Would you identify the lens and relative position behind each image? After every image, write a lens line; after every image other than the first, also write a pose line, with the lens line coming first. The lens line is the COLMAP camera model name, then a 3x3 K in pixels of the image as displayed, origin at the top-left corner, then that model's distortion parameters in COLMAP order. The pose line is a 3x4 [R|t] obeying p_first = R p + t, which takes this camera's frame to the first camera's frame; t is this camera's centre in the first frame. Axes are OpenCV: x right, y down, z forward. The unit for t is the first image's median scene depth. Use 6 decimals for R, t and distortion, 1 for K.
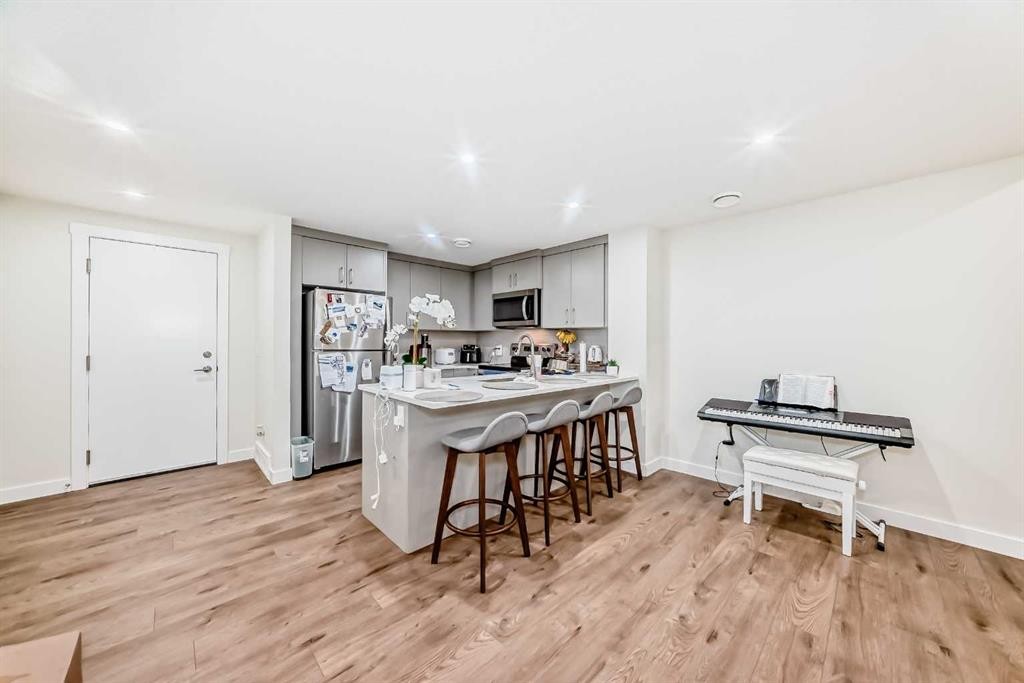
lens RADIAL K [[363.7, 0, 512.0], [0, 363.7, 341.5], [0, 0, 1]] dist [-0.001869, -0.000151]
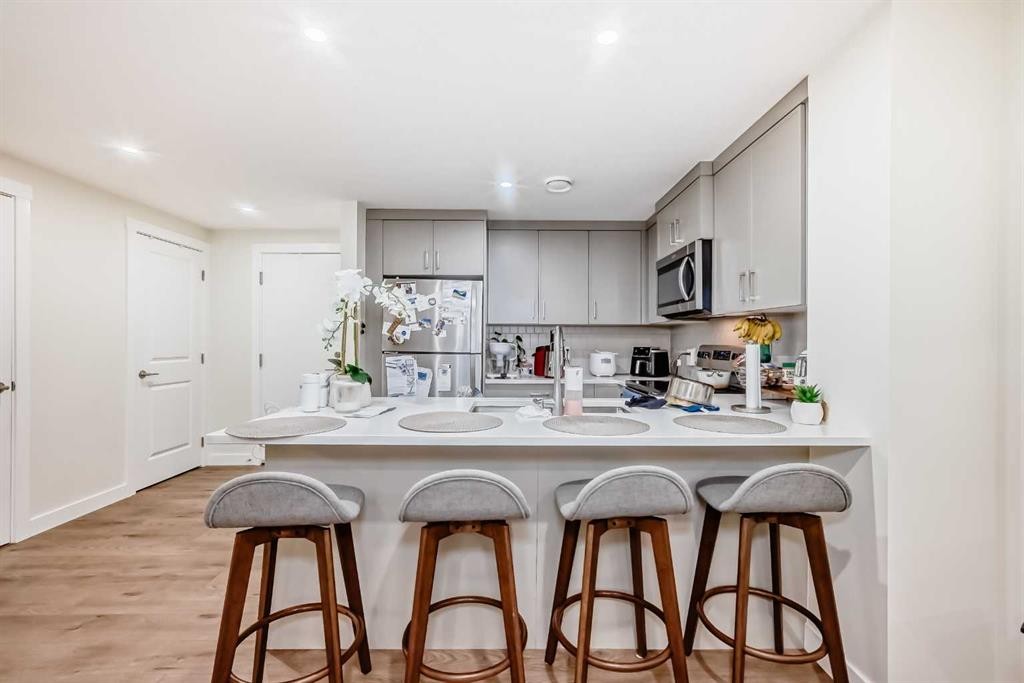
lens RADIAL K [[449.0, 0, 512.0], [0, 449.0, 341.5], [0, 0, 1]] dist [-0.013388, 0.000112]
pose [[0.727402, -0.002889, -0.686206, 0.360401], [0.000288, 0.999992, -0.003904, 0.003585], [0.686212, 0.002642, 0.727397, 0.408055]]
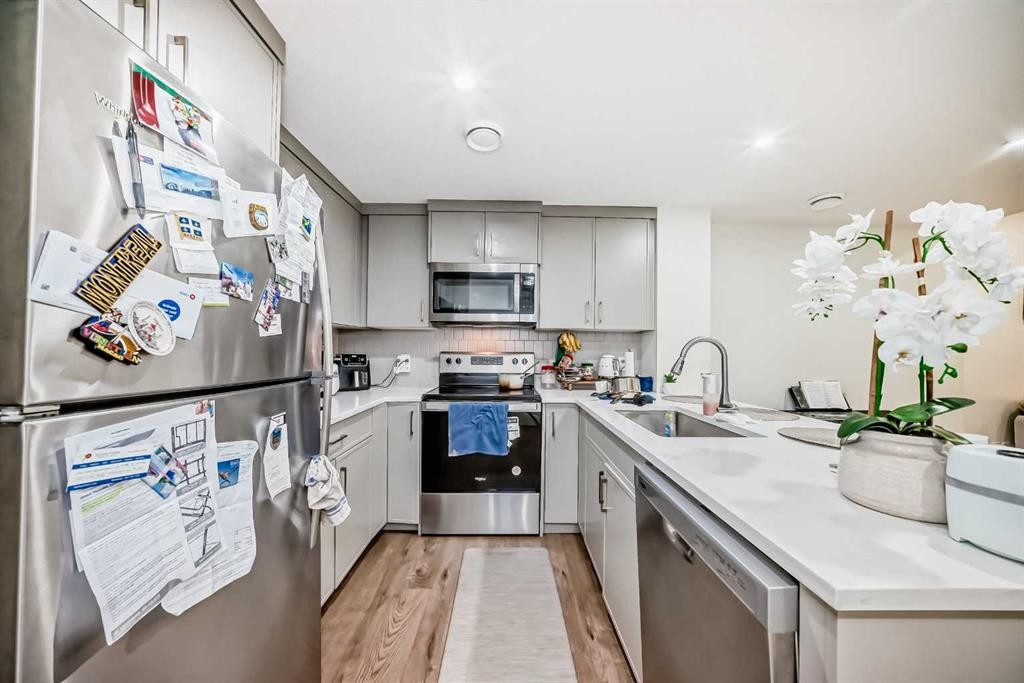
lens RADIAL K [[358.8, 0, 517.8], [0, 358.8, 344.7], [0, 0, 1]] dist [-0.000939, -0.000029]
pose [[0.676992, 0.011983, 0.735892, -0.473129], [-0.004960, 0.999919, -0.011719, 0.000046], [-0.735973, 0.004283, 0.676997, 0.703947]]
